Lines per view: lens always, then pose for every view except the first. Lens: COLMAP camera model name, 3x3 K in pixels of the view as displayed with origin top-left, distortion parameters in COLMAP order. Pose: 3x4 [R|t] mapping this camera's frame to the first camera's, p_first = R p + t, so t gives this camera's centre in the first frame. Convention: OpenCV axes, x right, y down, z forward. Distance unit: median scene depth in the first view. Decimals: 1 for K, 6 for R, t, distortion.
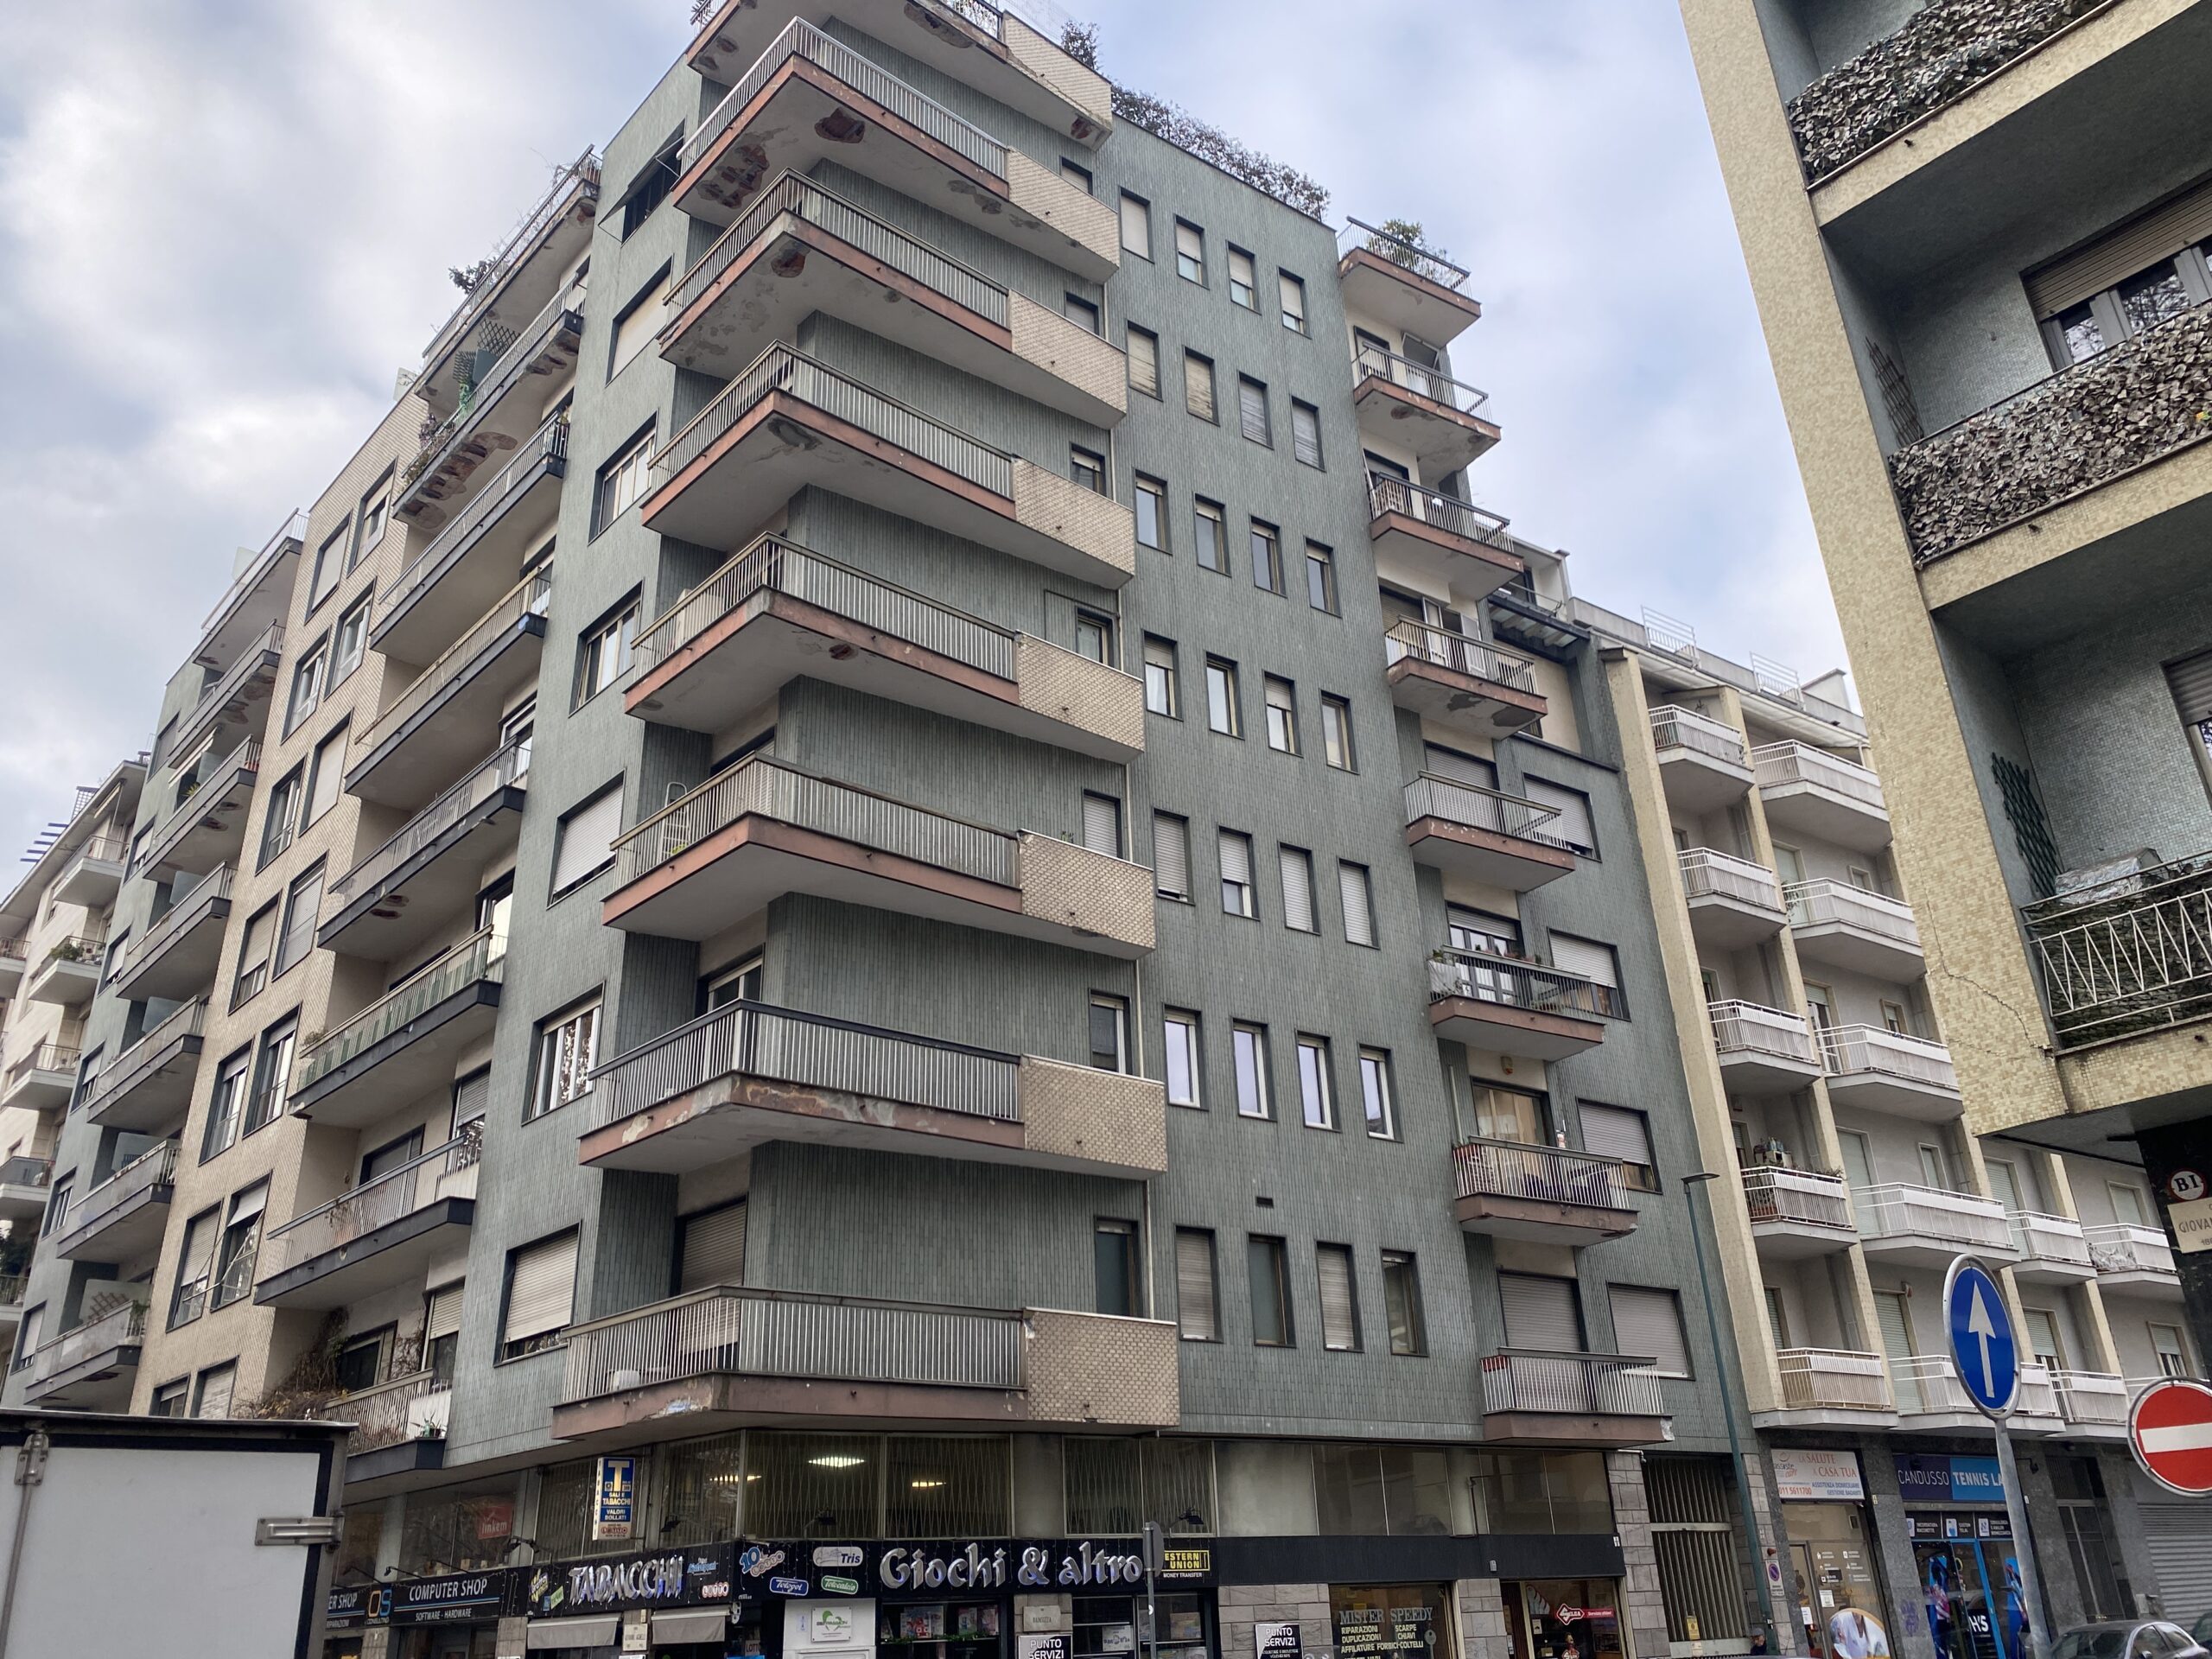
lens RADIAL K [[1675.7, 0, 1124.1], [0, 1675.7, 832.2], [0, 0, 1]] dist [0.032005, -0.032344]
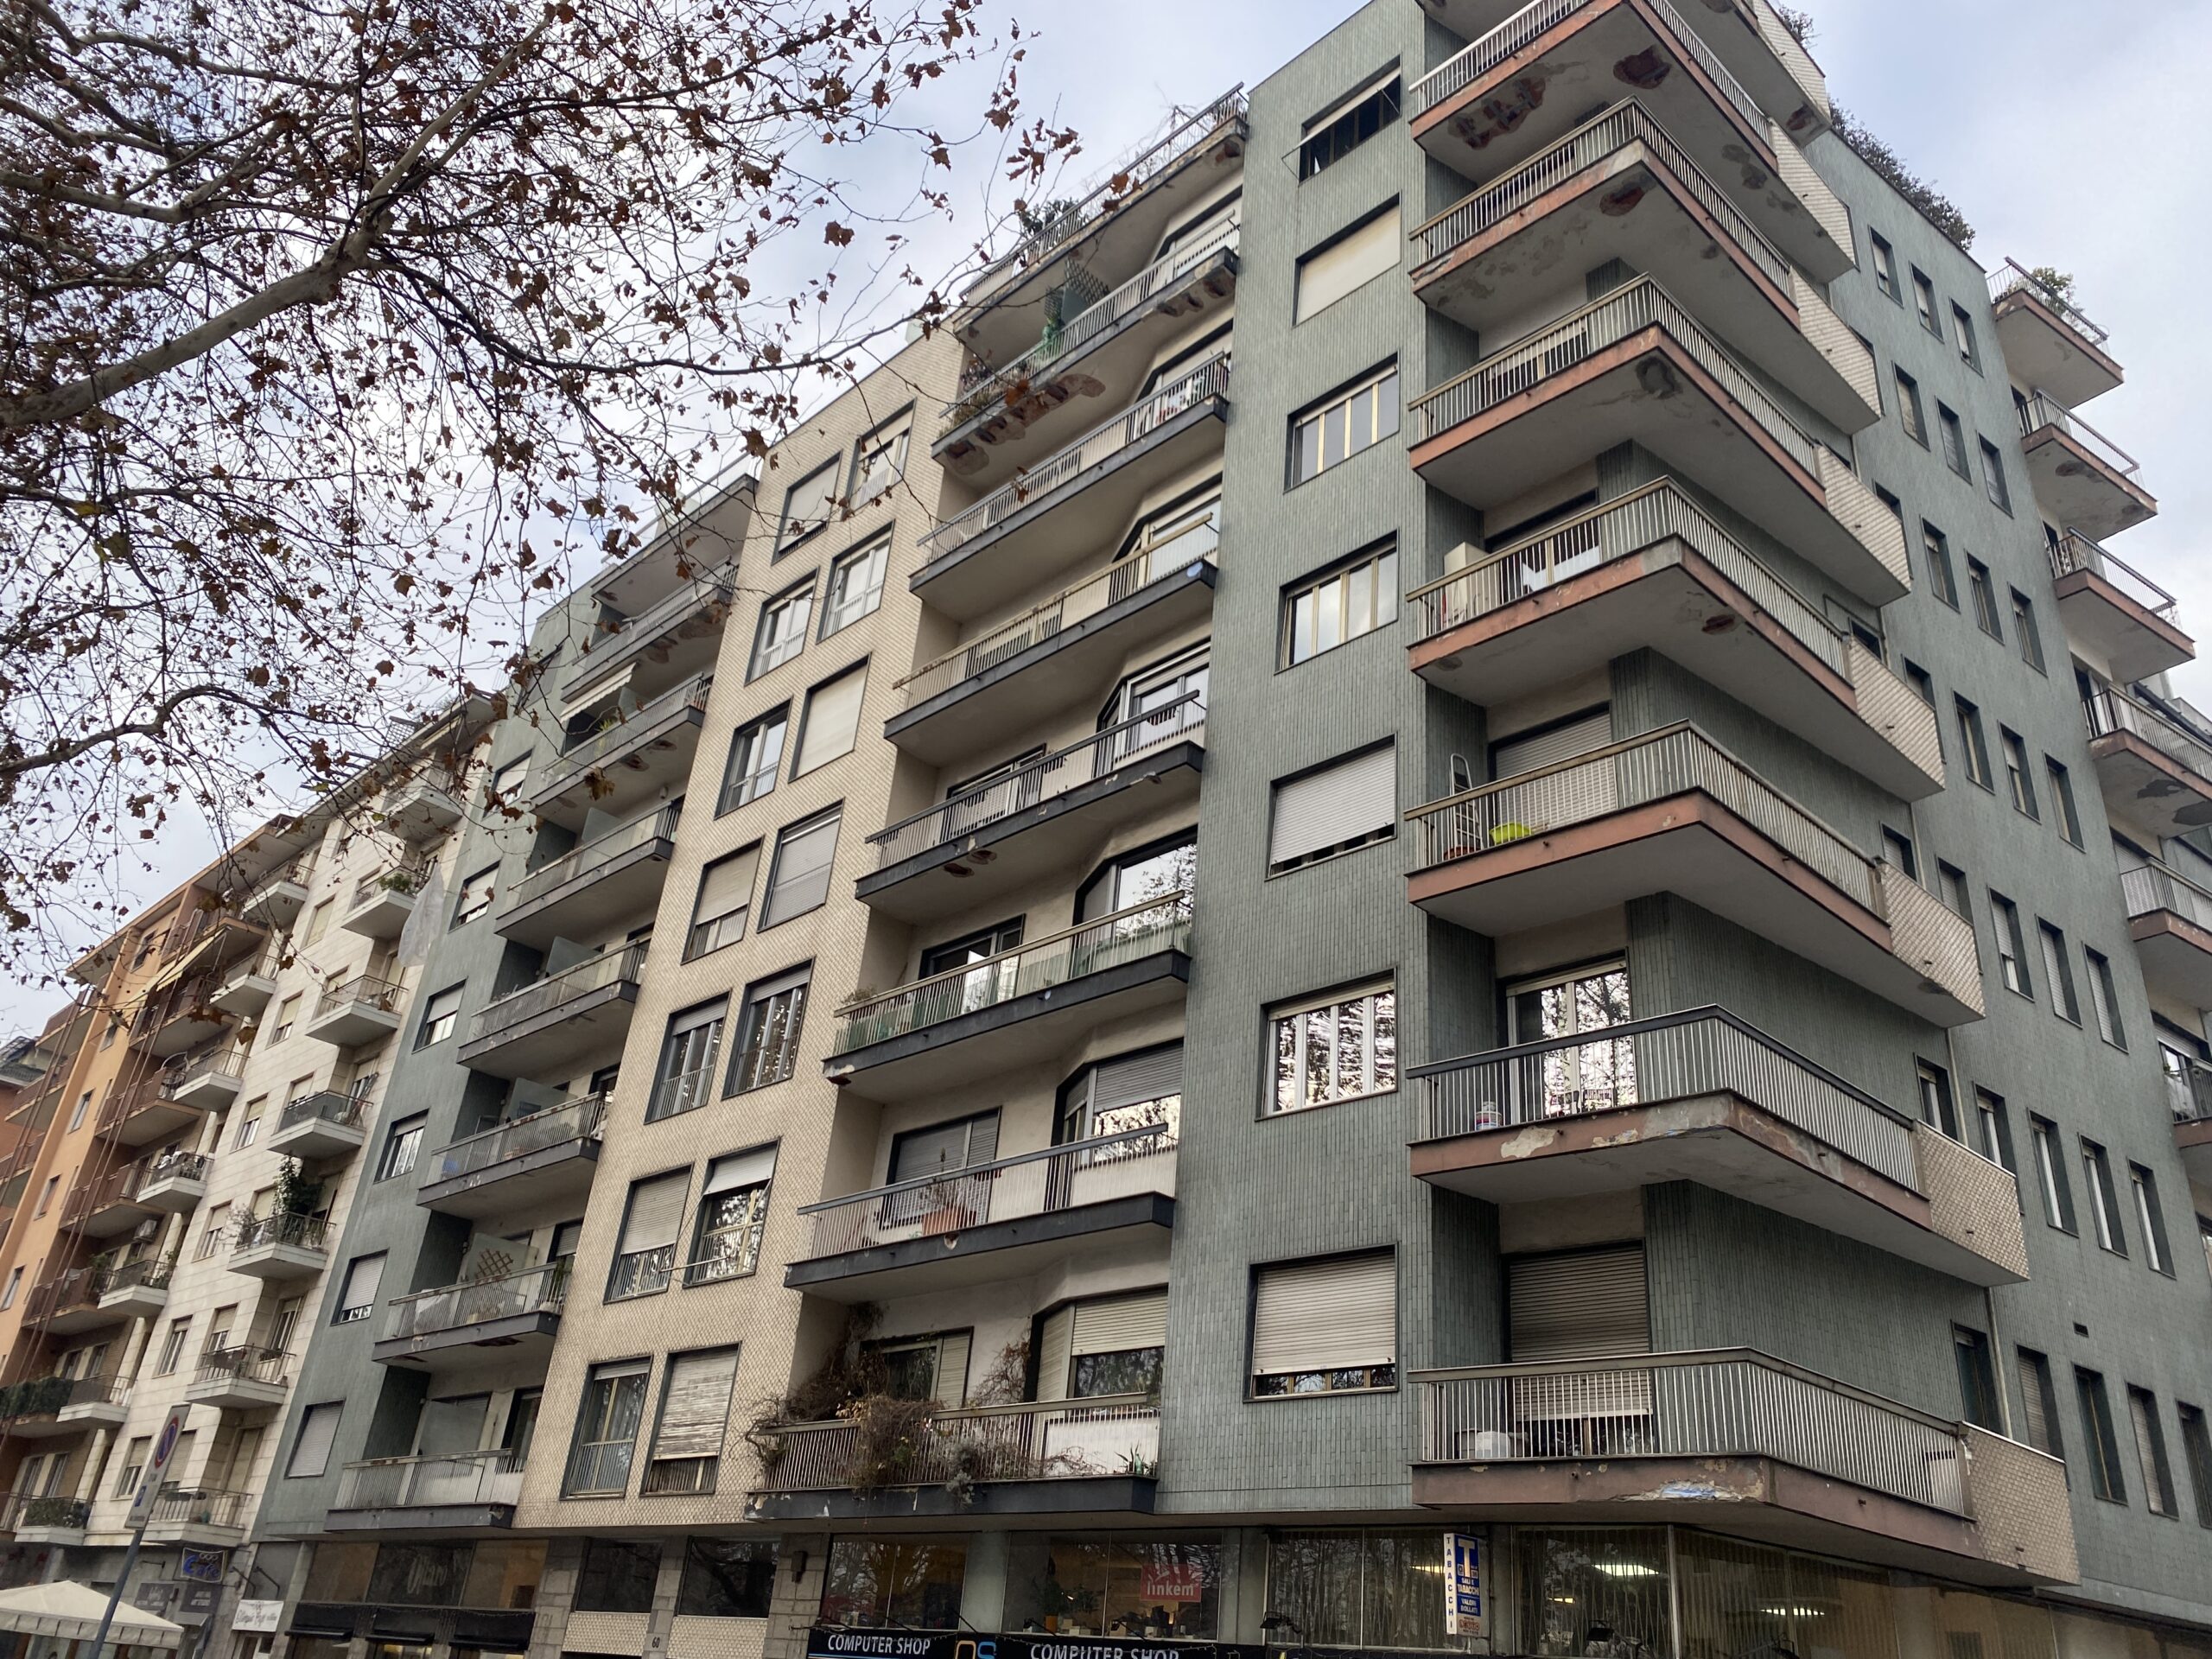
lens RADIAL K [[1675.7, 0, 1119.5], [0, 1675.7, 825.7], [0, 0, 1]] dist [0.032005, -0.032344]
pose [[0.991739, 0.126157, -0.023192, -0.378546], [-0.127217, 0.990510, -0.052025, 0.068095], [0.016409, 0.054546, 0.998376, 0.112473]]
